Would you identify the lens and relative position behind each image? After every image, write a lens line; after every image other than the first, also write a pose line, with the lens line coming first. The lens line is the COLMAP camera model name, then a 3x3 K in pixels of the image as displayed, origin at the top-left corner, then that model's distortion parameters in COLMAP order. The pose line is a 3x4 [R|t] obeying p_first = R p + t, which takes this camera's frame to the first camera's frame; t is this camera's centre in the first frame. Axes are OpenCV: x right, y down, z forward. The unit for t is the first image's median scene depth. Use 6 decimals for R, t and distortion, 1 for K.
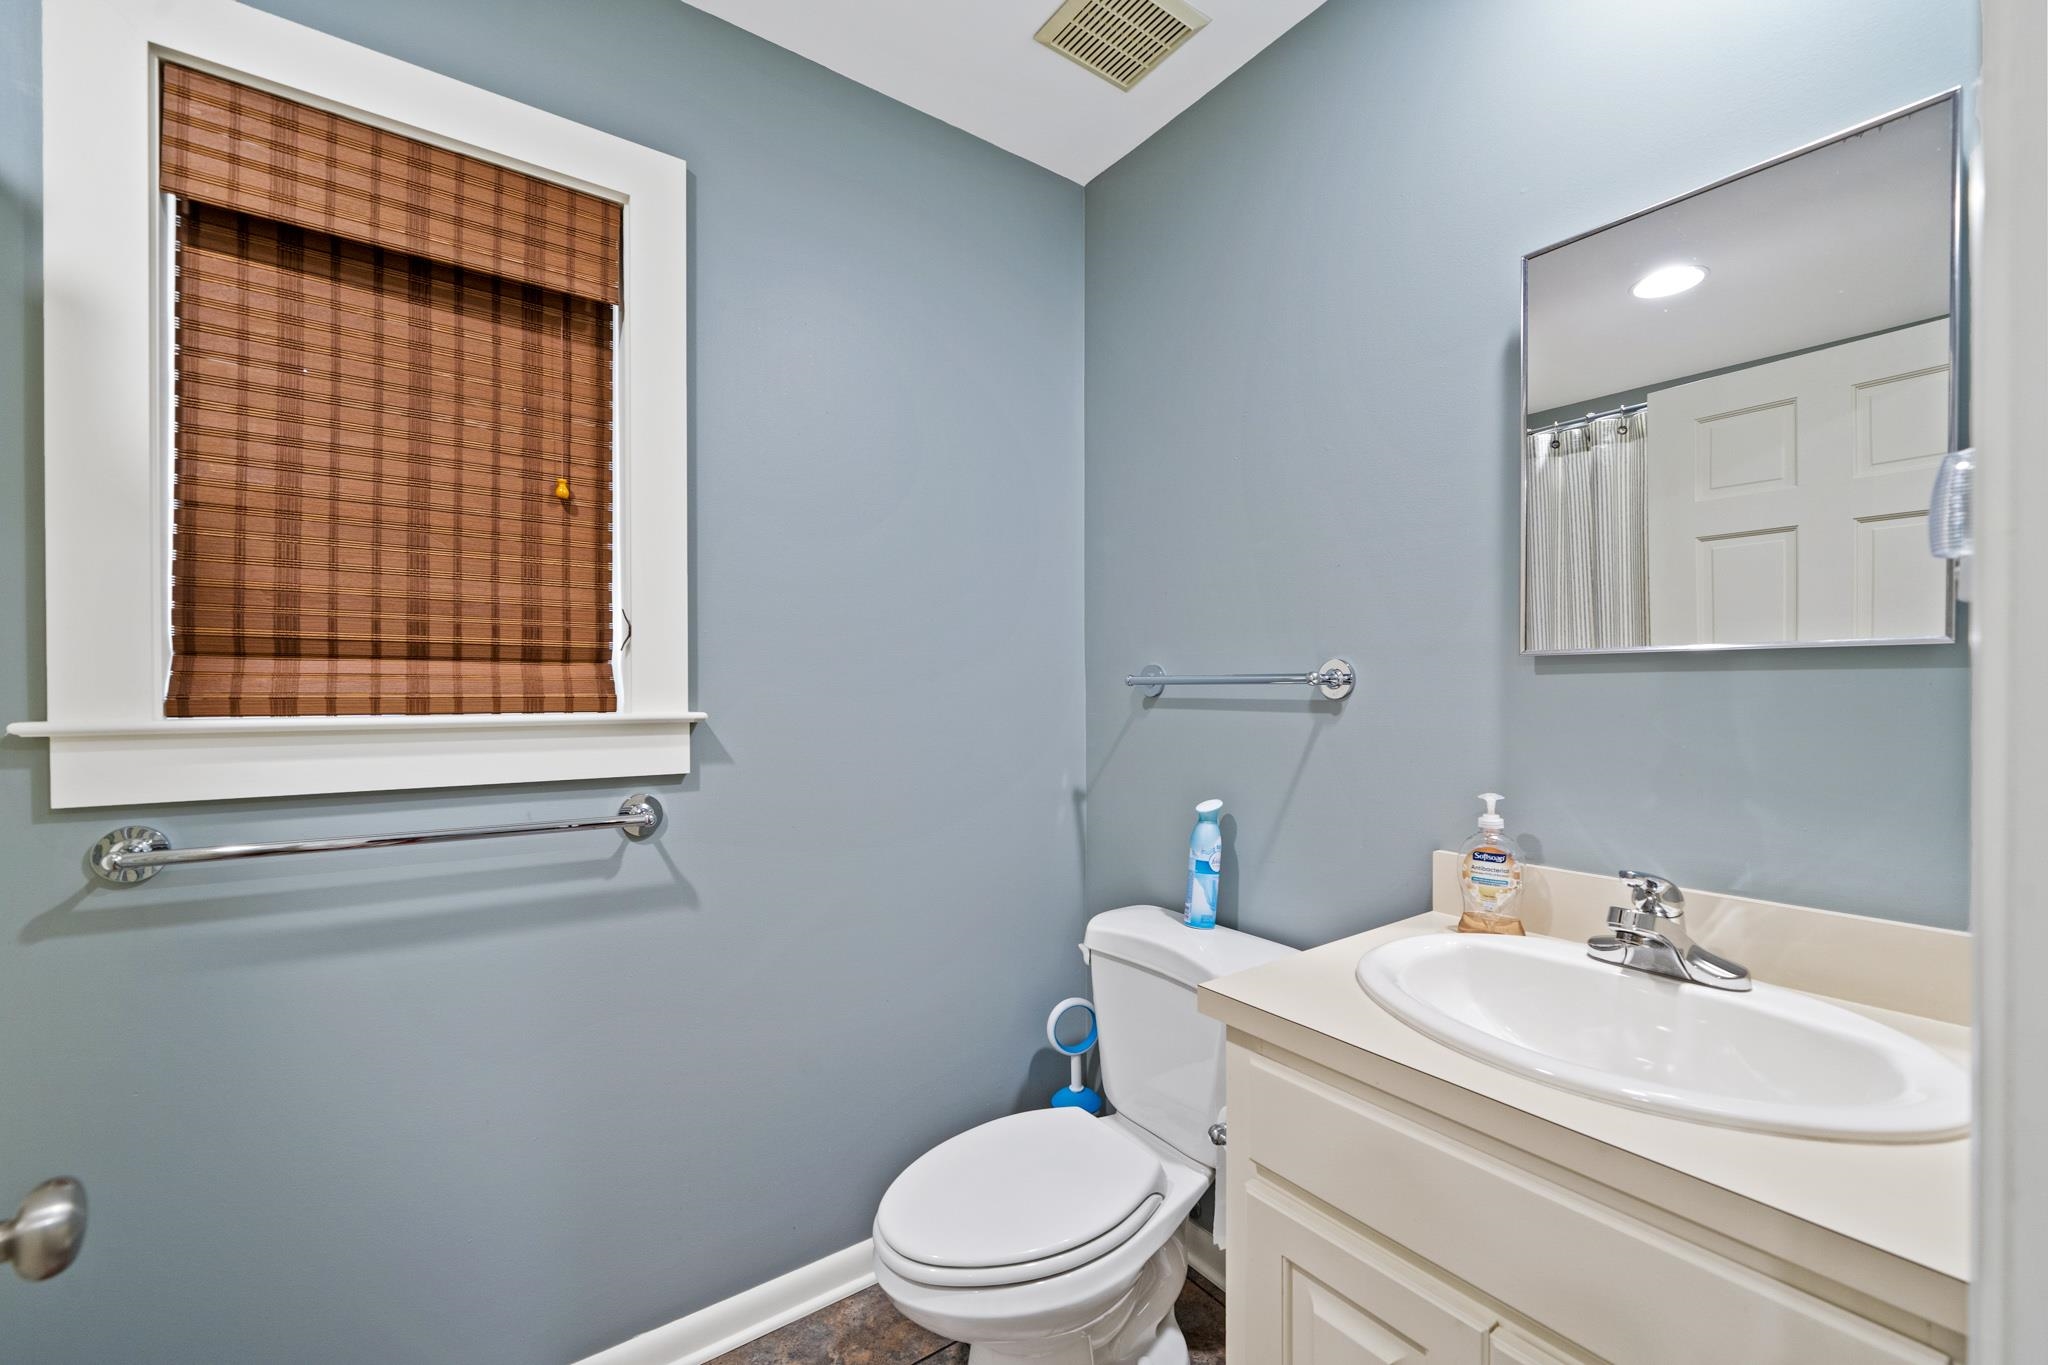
lens RADIAL K [[814.0, 0, 1013.5], [0, 814.0, 689.2], [0, 0, 1]] dist [-0.002029, 0.000130]
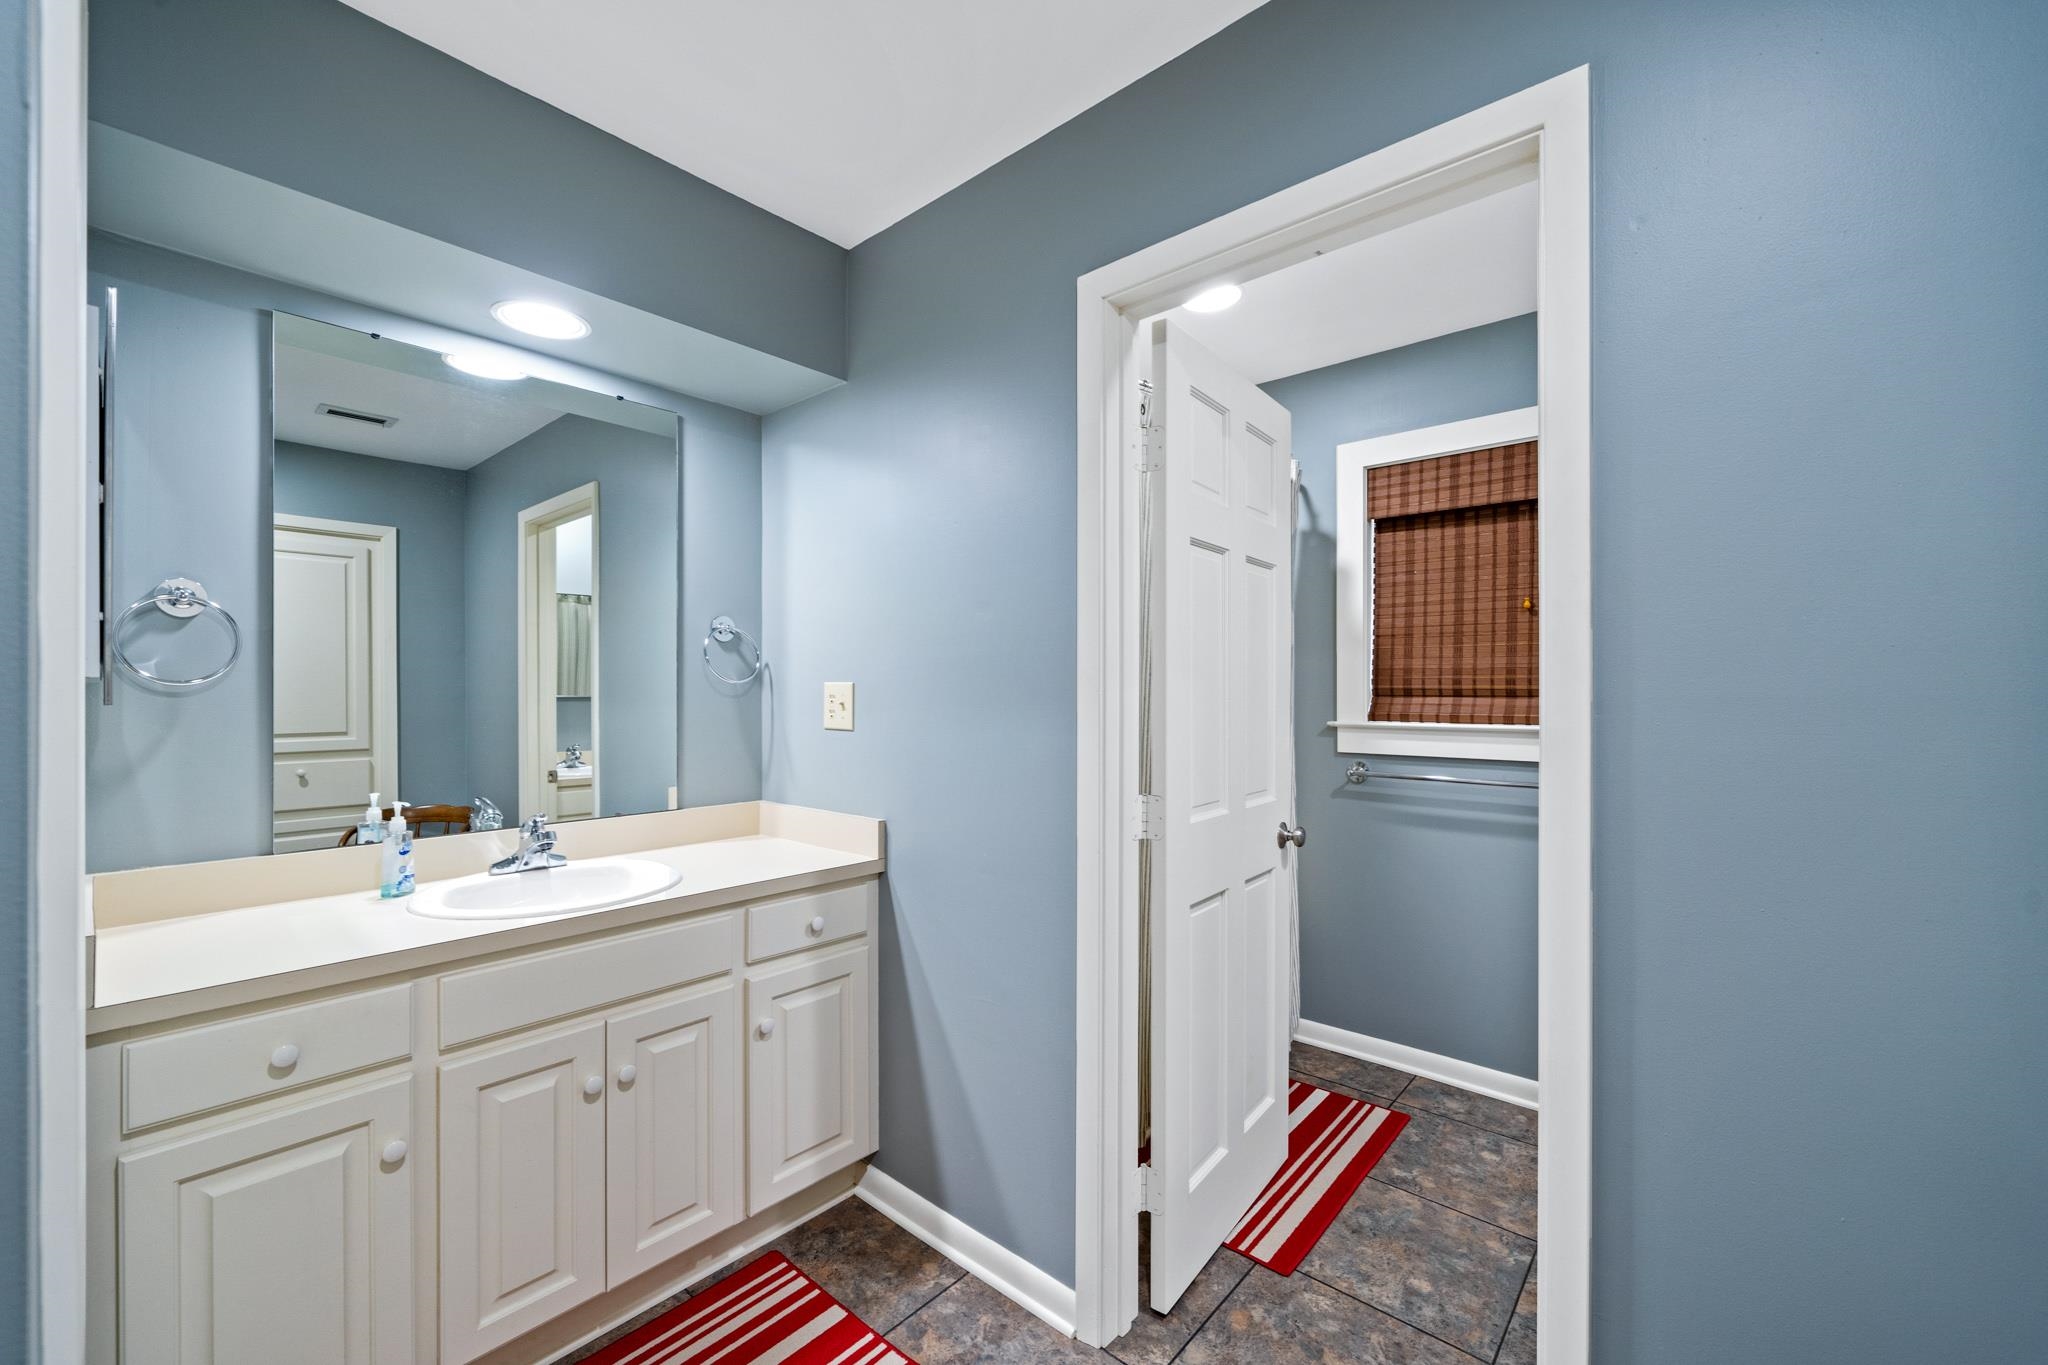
lens RADIAL K [[814.0, 0, 1020.9], [0, 814.0, 696.6], [0, 0, 1]] dist [-0.002029, 0.000130]
pose [[0.219466, -0.001357, -0.975619, 1.097821], [-0.005940, 0.999979, -0.002727, -0.025723], [0.975602, 0.006394, 0.219453, -0.576192]]
